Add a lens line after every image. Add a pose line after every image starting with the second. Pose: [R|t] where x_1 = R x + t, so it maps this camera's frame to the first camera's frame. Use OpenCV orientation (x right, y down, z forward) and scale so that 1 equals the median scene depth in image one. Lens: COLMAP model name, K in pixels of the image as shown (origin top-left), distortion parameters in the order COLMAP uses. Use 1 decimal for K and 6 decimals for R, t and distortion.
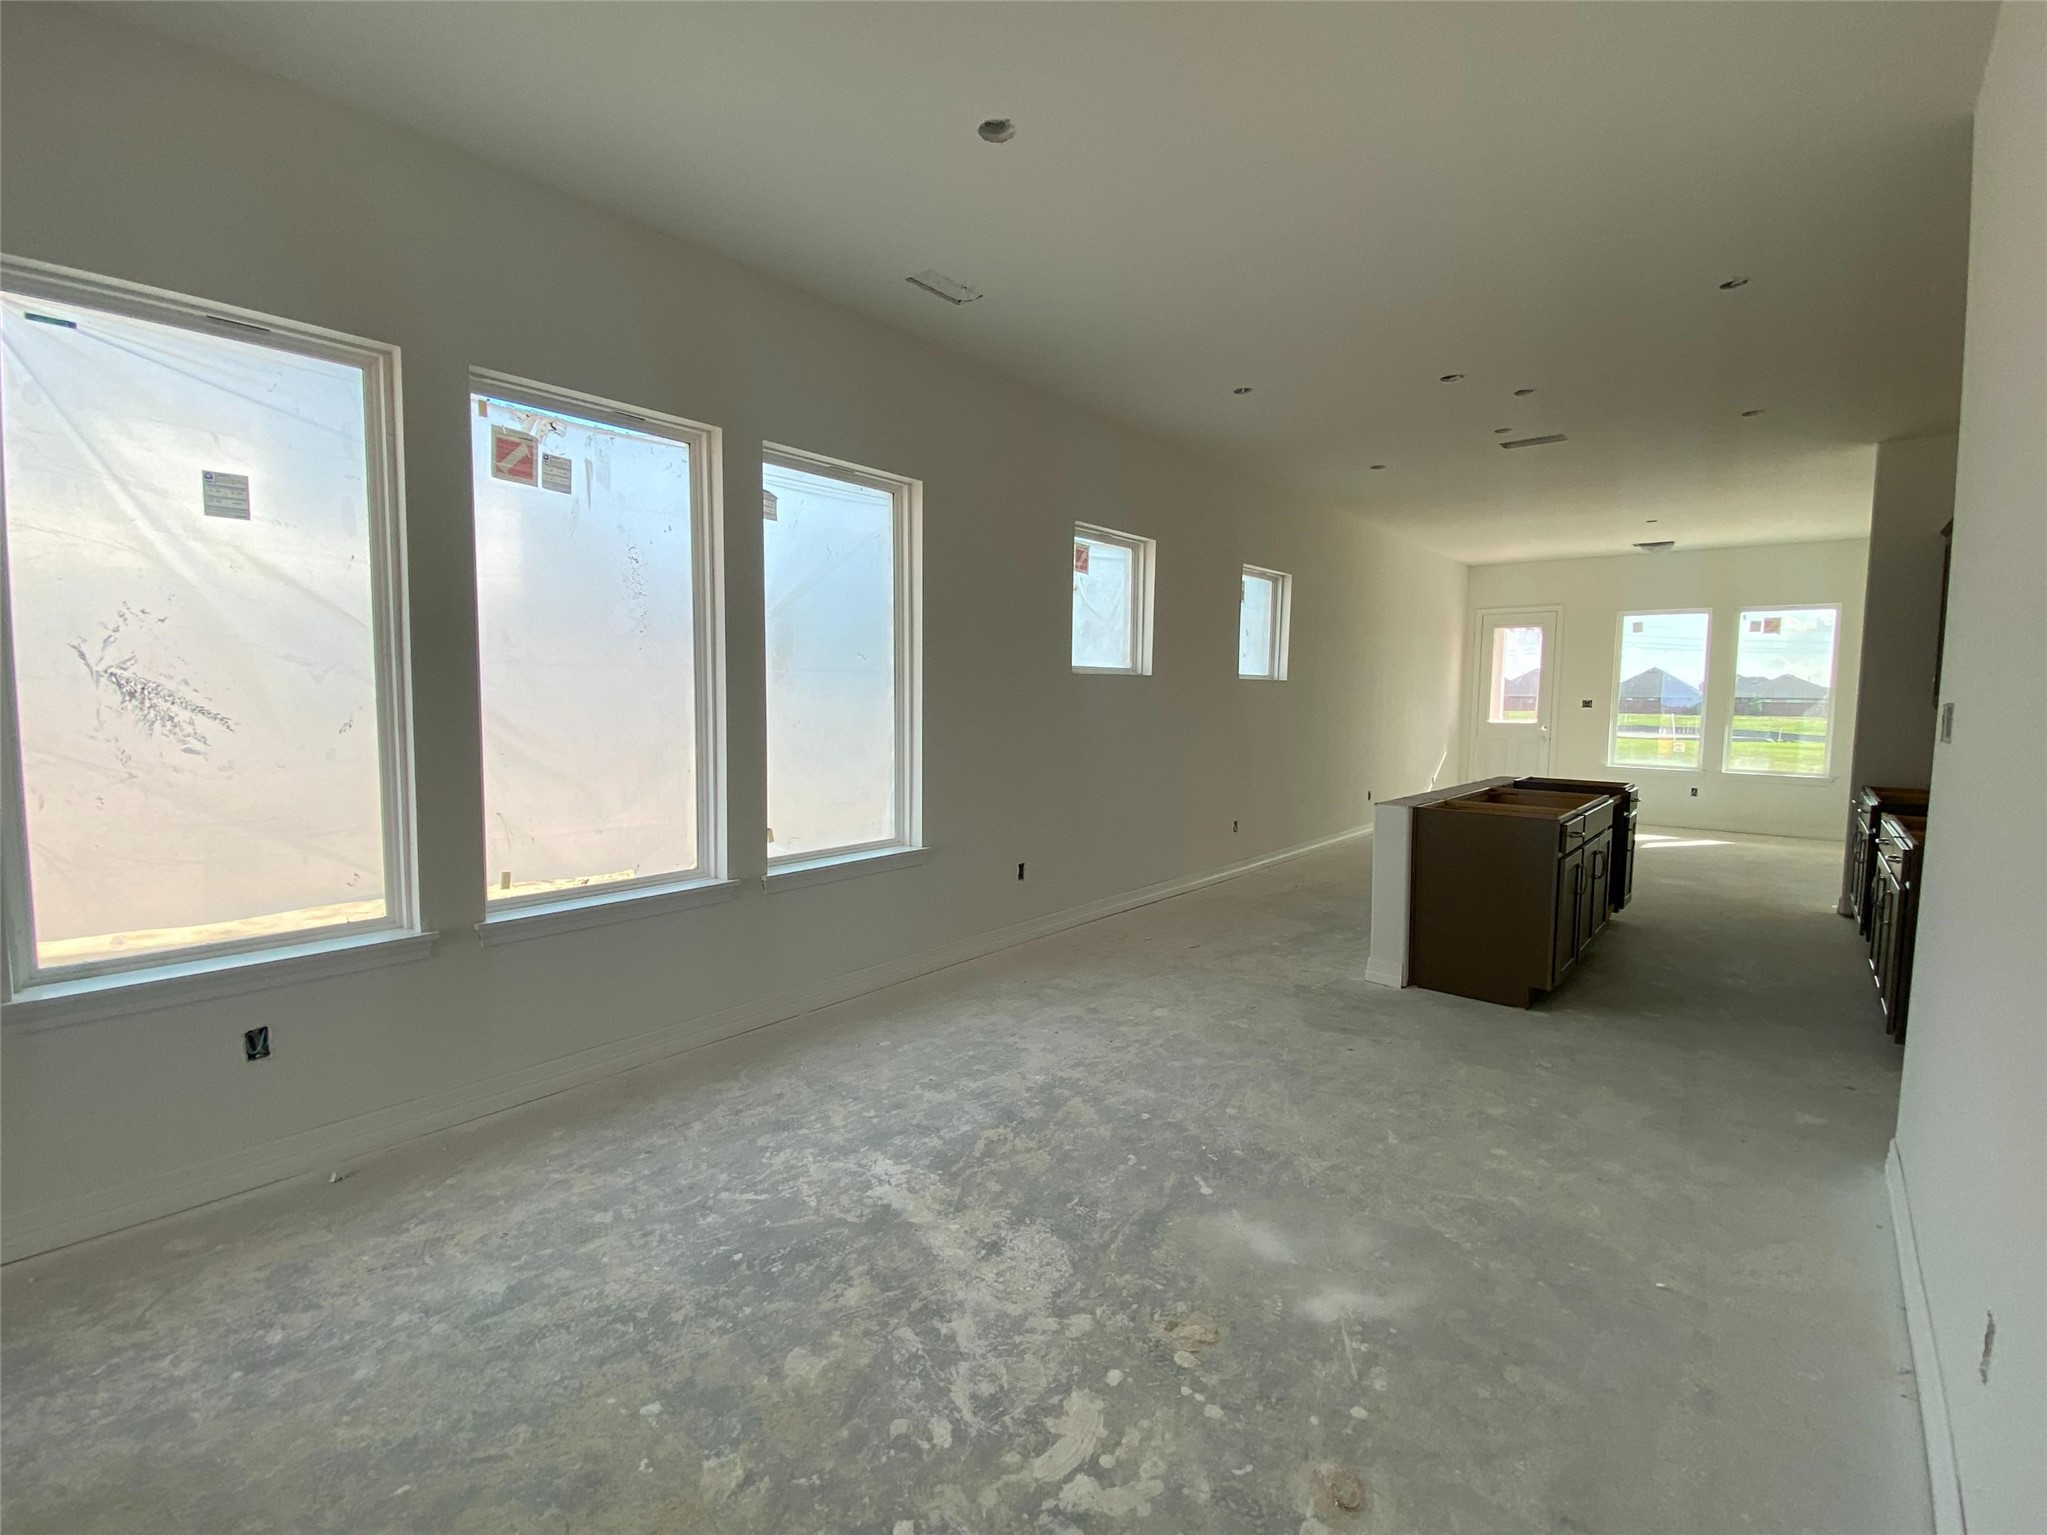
lens RADIAL K [[935.6, 0, 1023.5], [0, 935.6, 767.5], [0, 0, 1]] dist [0.031943, -0.033392]
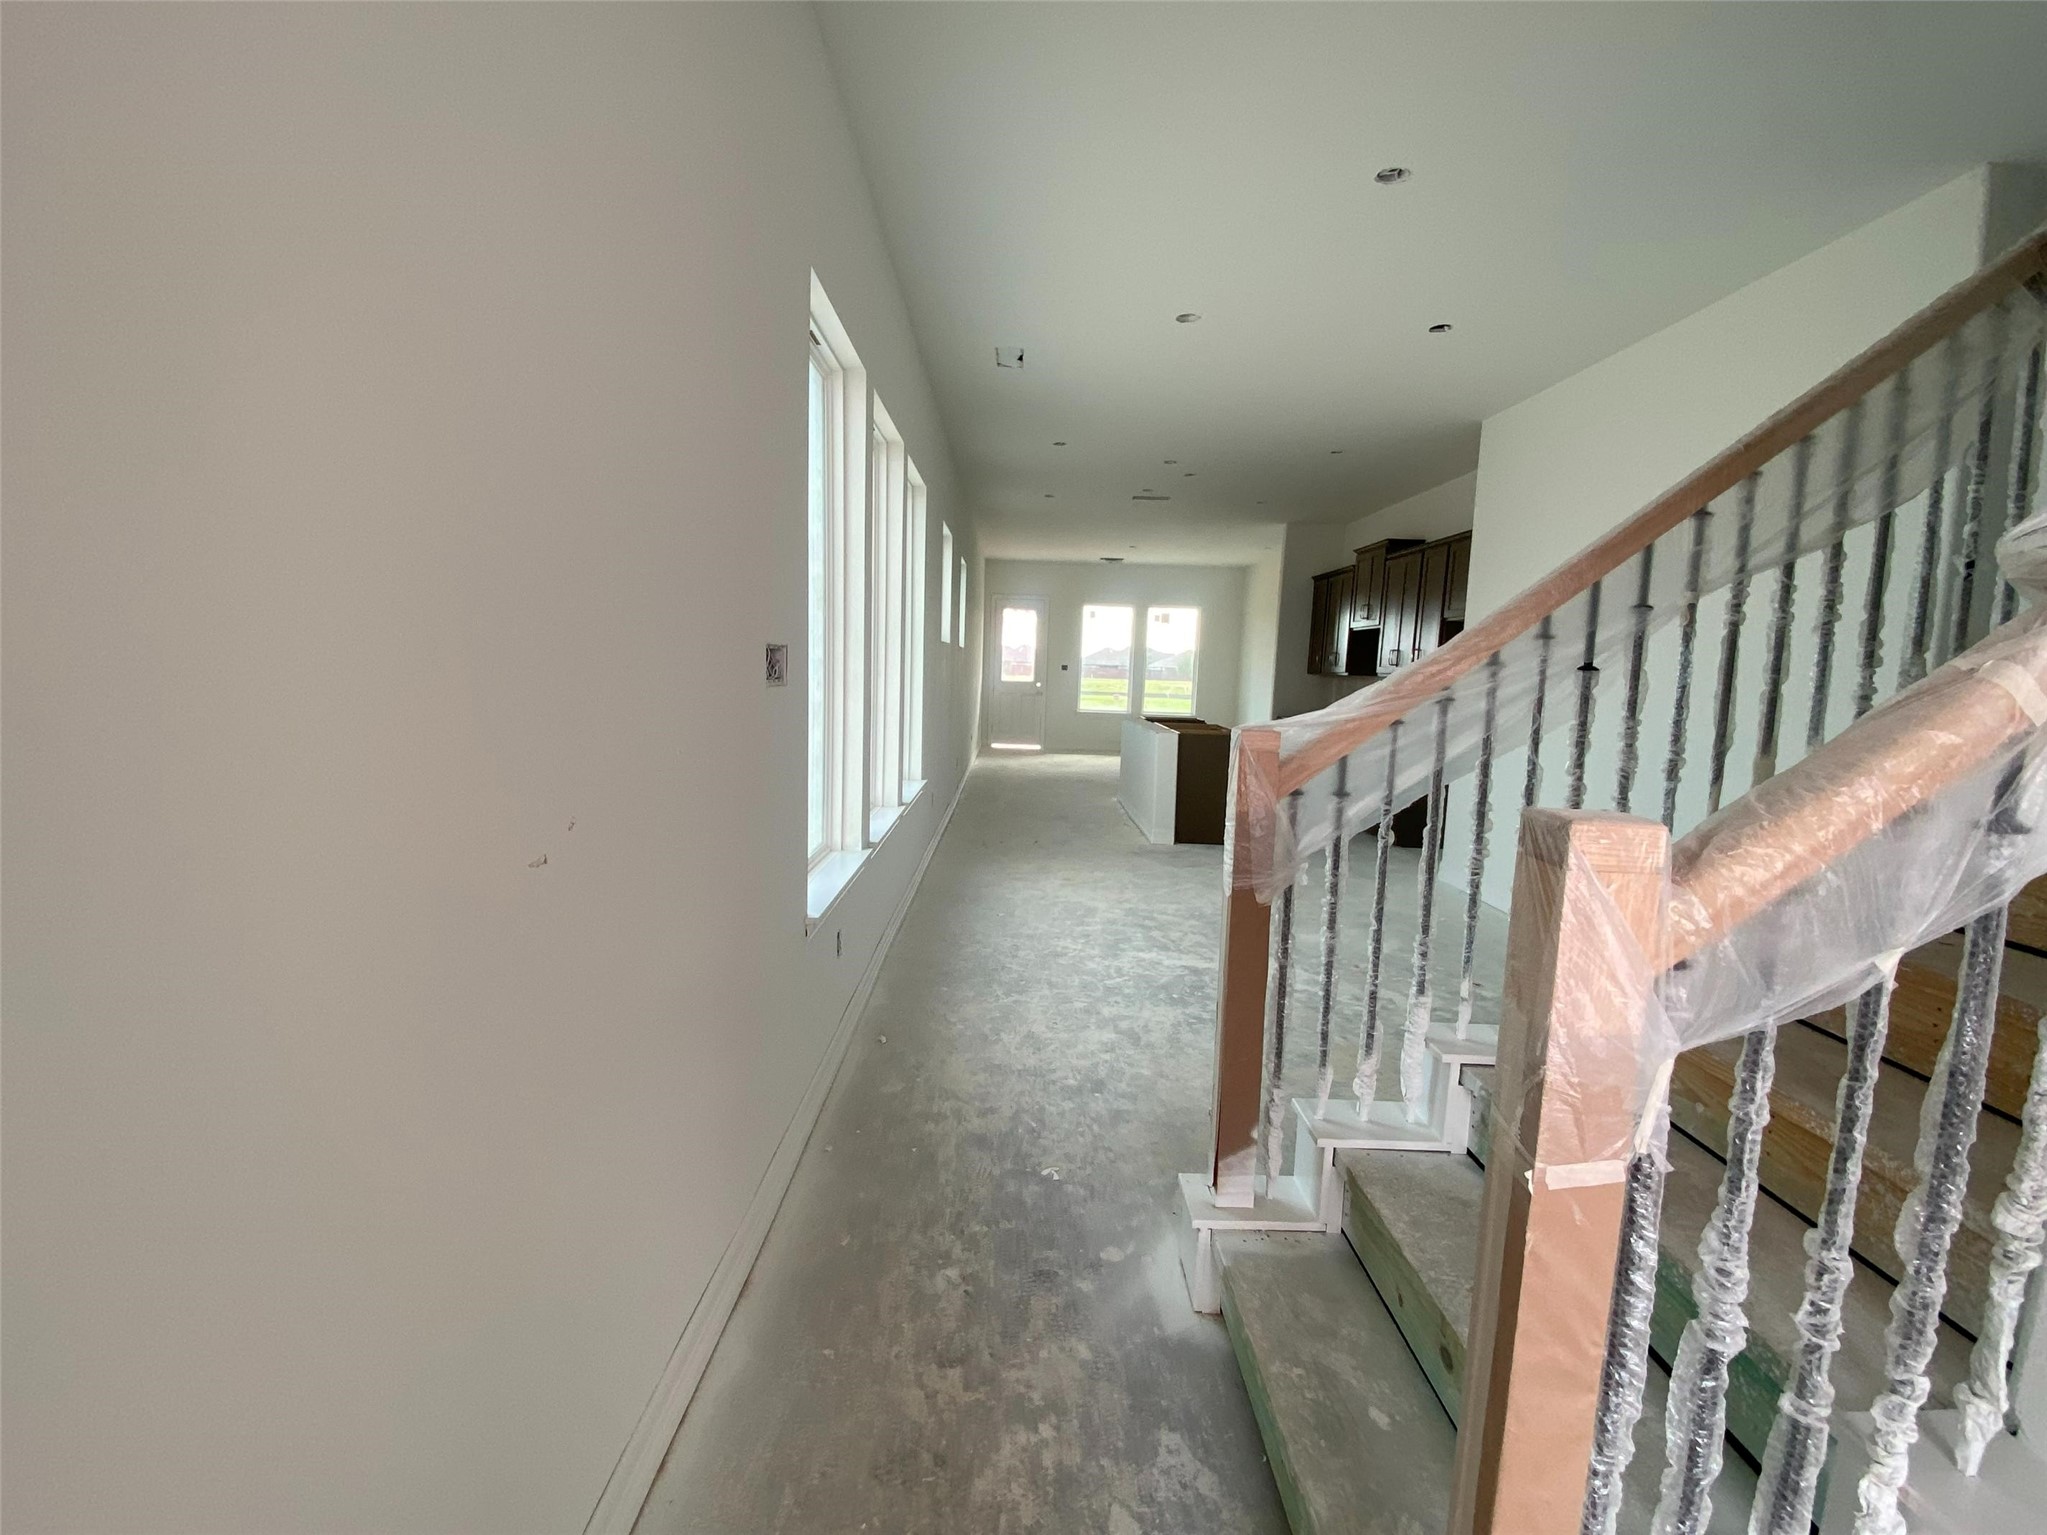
lens RADIAL K [[937.7, 0, 1023.5], [0, 937.7, 767.5], [0, 0, 1]] dist [0.051328, -0.033657]
pose [[0.754490, -0.061936, 0.653383, -1.306974], [0.033545, 0.997875, 0.055856, 0.003832], [-0.655454, -0.020225, 0.754964, -0.076585]]
